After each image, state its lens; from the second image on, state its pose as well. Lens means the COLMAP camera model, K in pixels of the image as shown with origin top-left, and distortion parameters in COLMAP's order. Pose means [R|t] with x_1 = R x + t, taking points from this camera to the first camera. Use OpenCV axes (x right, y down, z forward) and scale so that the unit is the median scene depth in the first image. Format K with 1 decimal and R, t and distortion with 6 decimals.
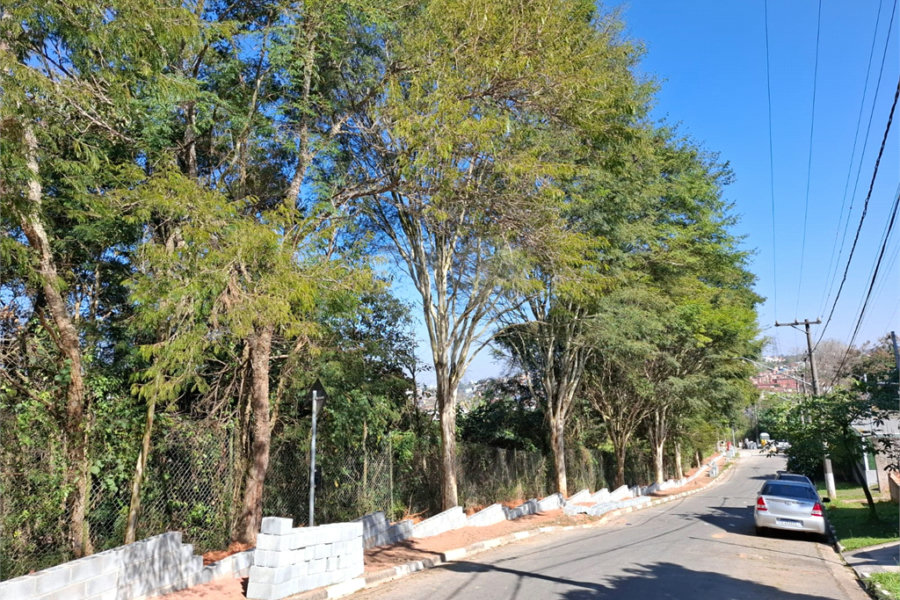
lens RADIAL K [[617.7, 0, 435.2], [0, 617.7, 294.8], [0, 0, 1]] dist [0.129903, -0.185261]
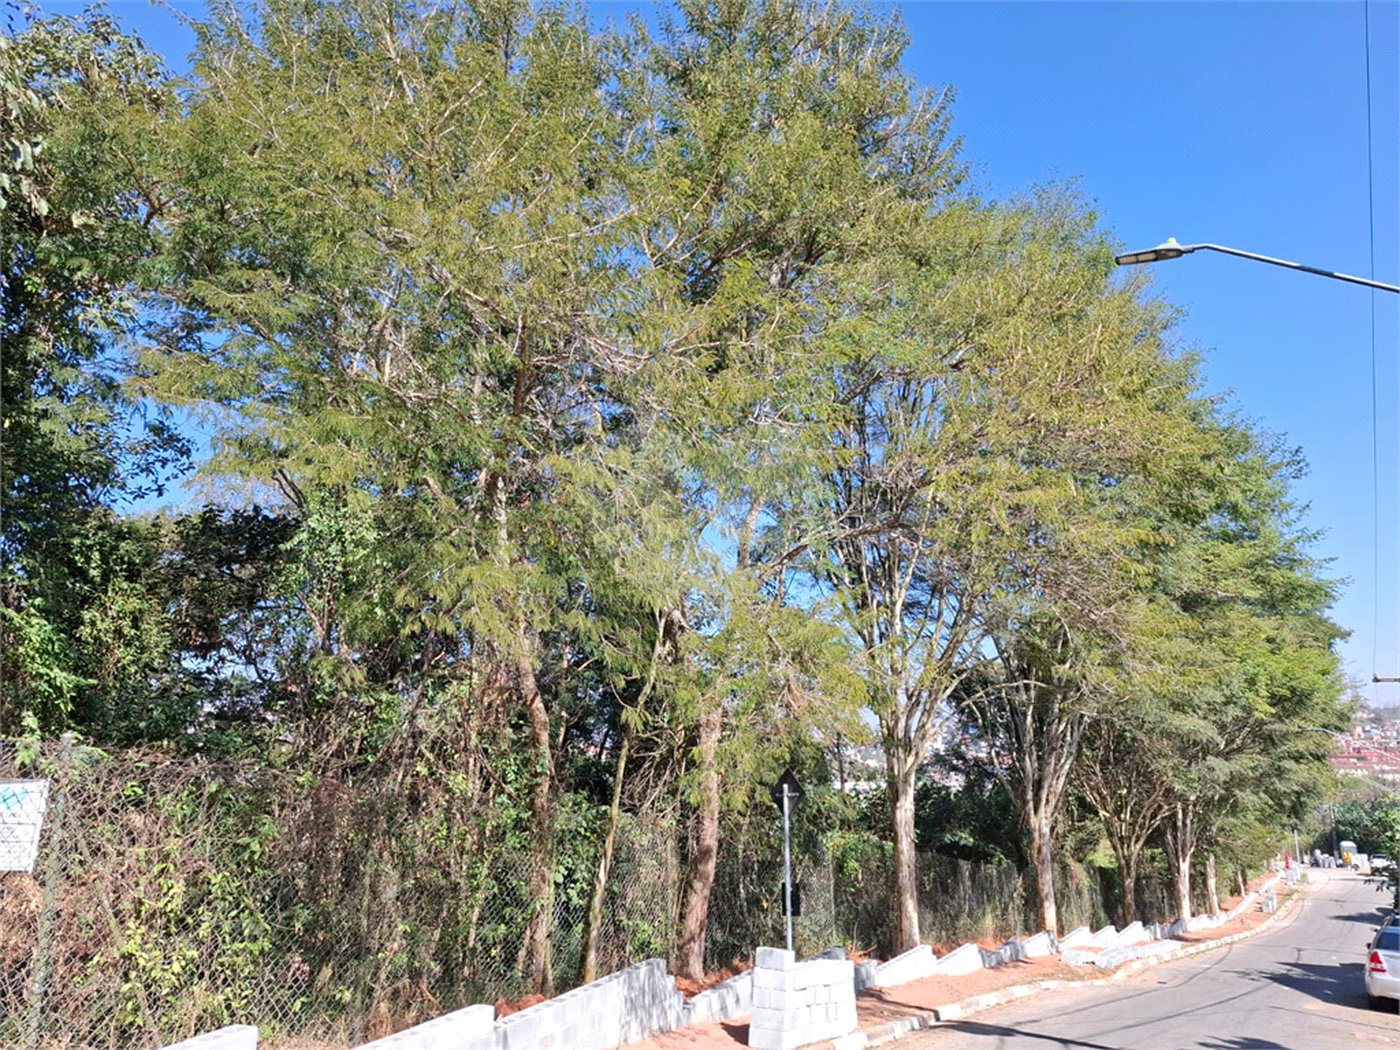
lens RADIAL K [[964.0, 0, 700.0], [0, 964.0, 525.0], [0, 0, 1]] dist [0.088052, -0.101248]
pose [[0.995653, 0.011458, -0.092428, -0.116723], [-0.018011, 0.997358, -0.070378, -0.053386], [0.091378, 0.071737, 0.993229, -0.159097]]
